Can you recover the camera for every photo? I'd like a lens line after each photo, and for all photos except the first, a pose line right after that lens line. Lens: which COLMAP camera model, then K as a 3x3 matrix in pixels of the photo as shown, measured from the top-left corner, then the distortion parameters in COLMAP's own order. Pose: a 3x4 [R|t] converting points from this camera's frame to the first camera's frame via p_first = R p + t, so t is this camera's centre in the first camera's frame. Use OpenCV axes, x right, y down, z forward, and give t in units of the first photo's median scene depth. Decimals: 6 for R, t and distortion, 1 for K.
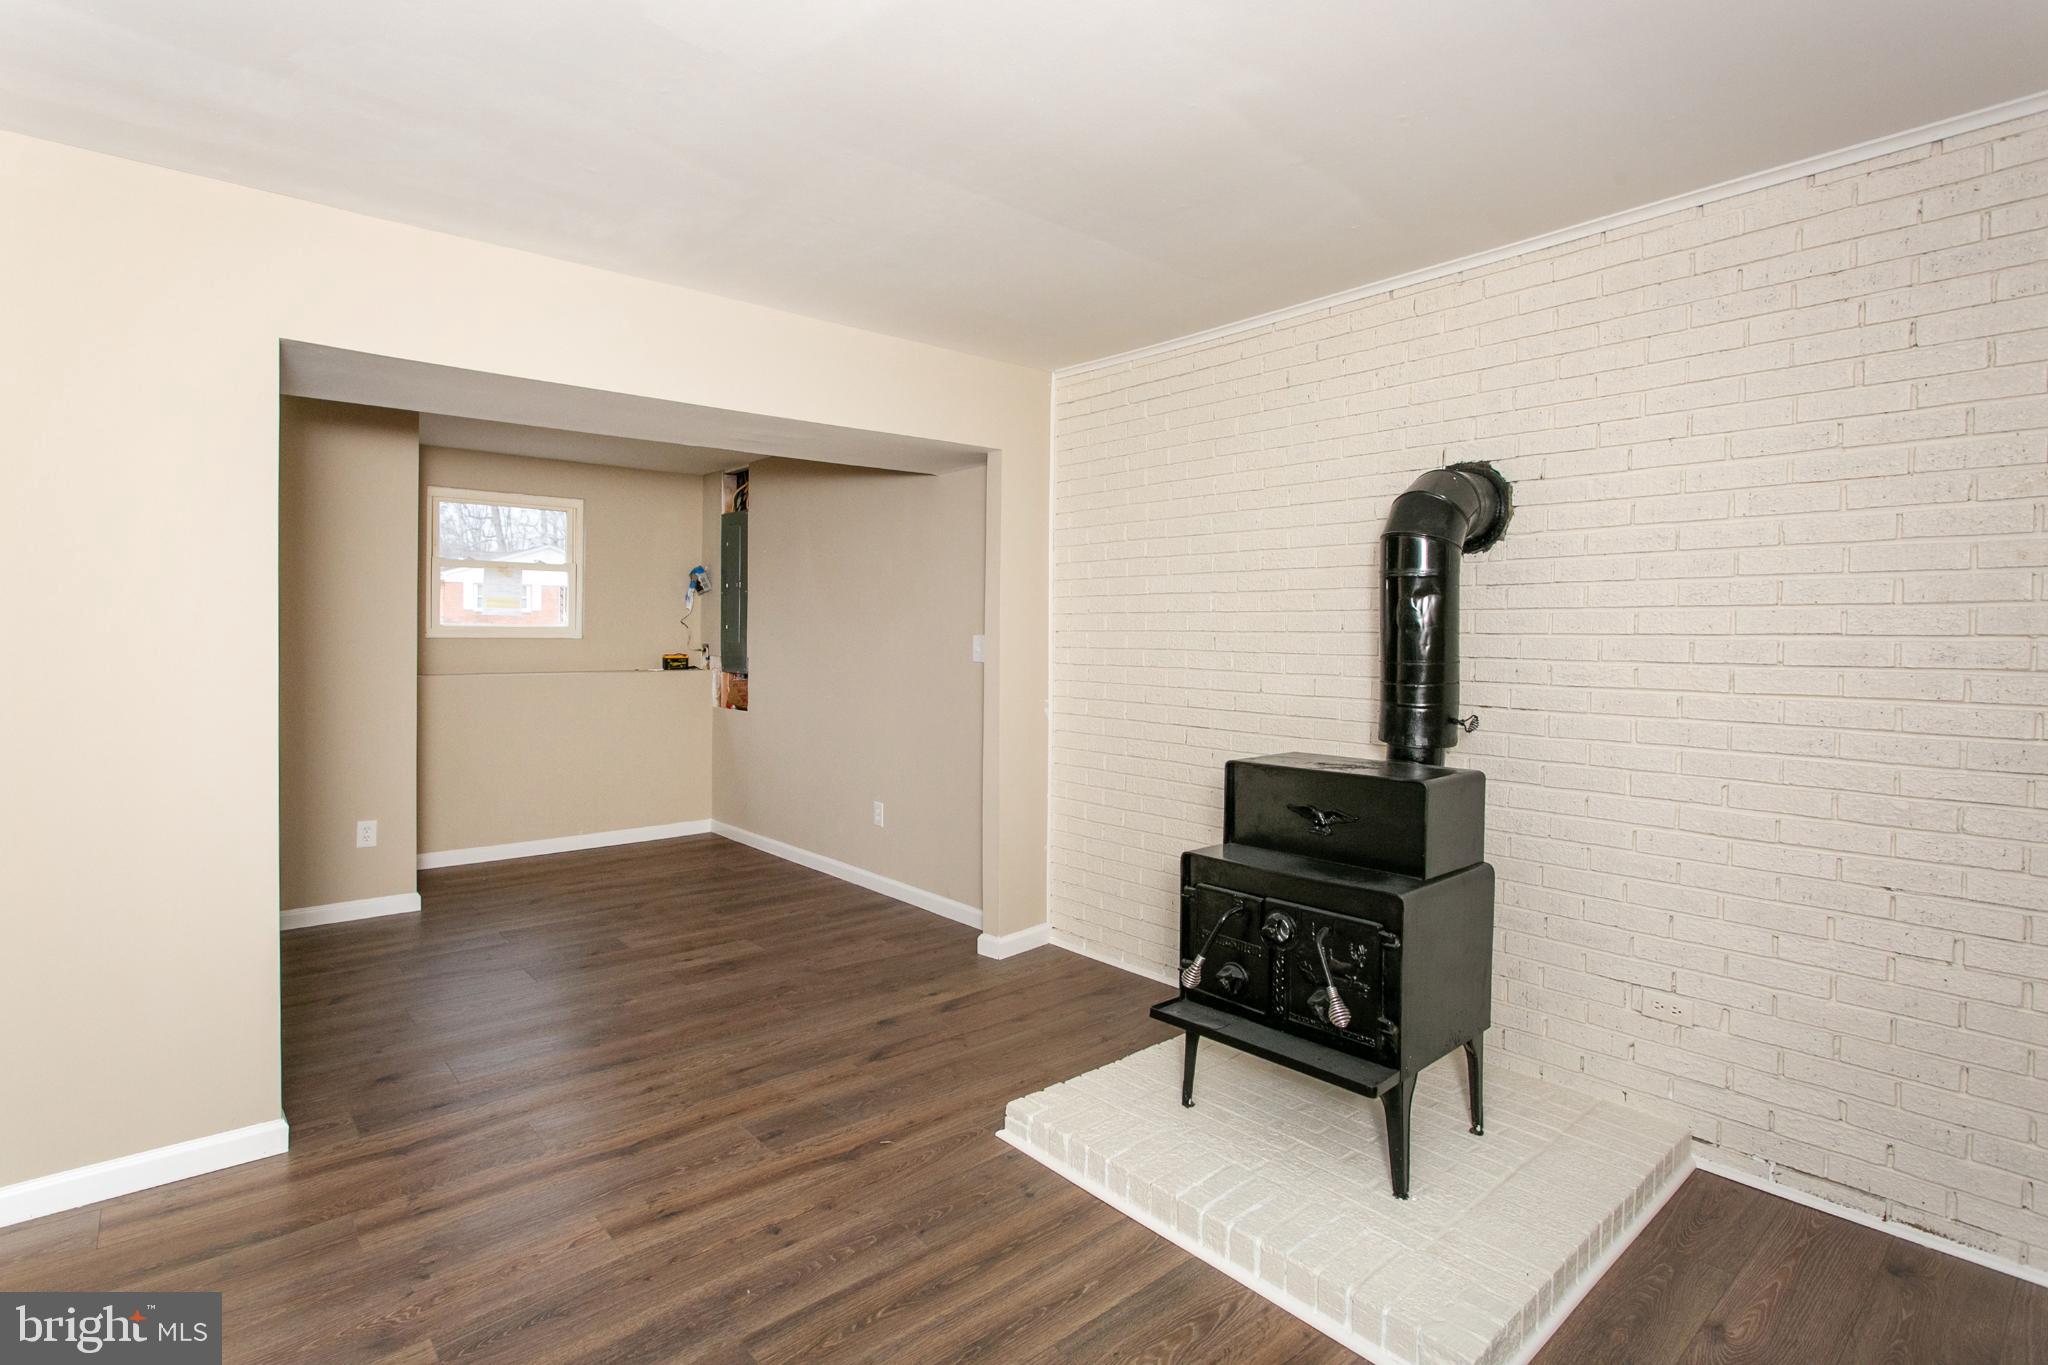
lens RADIAL K [[1017.4, 0, 1028.7], [0, 1017.4, 672.0], [0, 0, 1]] dist [-0.018635, 0.031785]
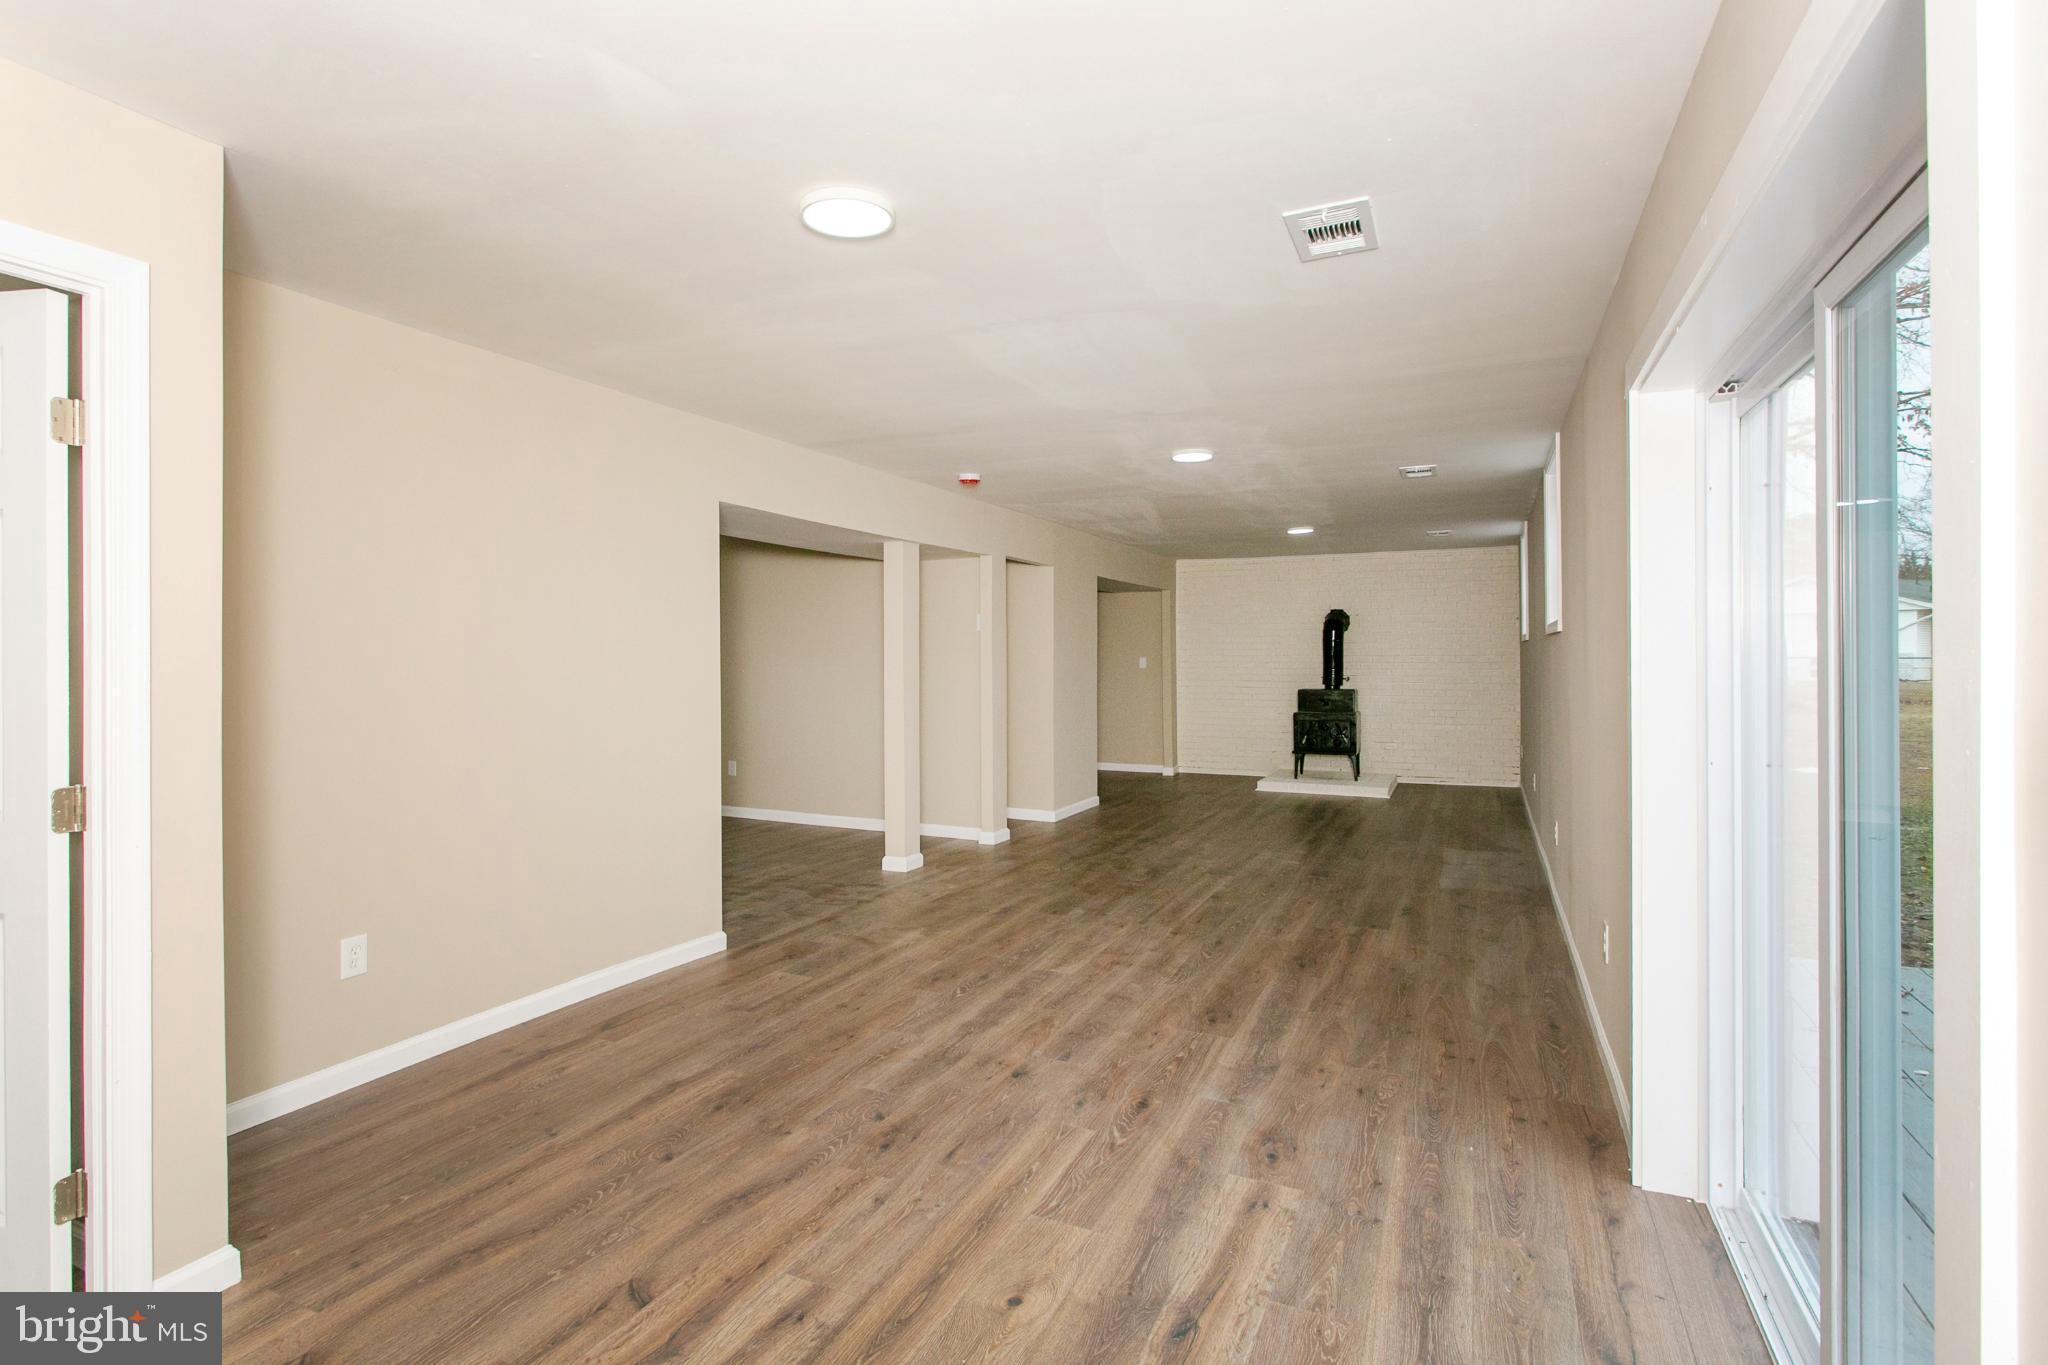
lens RADIAL K [[982.9, 0, 1005.6], [0, 982.9, 686.8], [0, 0, 1]] dist [-0.016500, 0.013063]
pose [[0.915048, -0.022647, 0.402708, -0.992914], [0.028672, 0.999549, -0.008939, 0.035581], [-0.402324, 0.019726, 0.915285, -0.835075]]
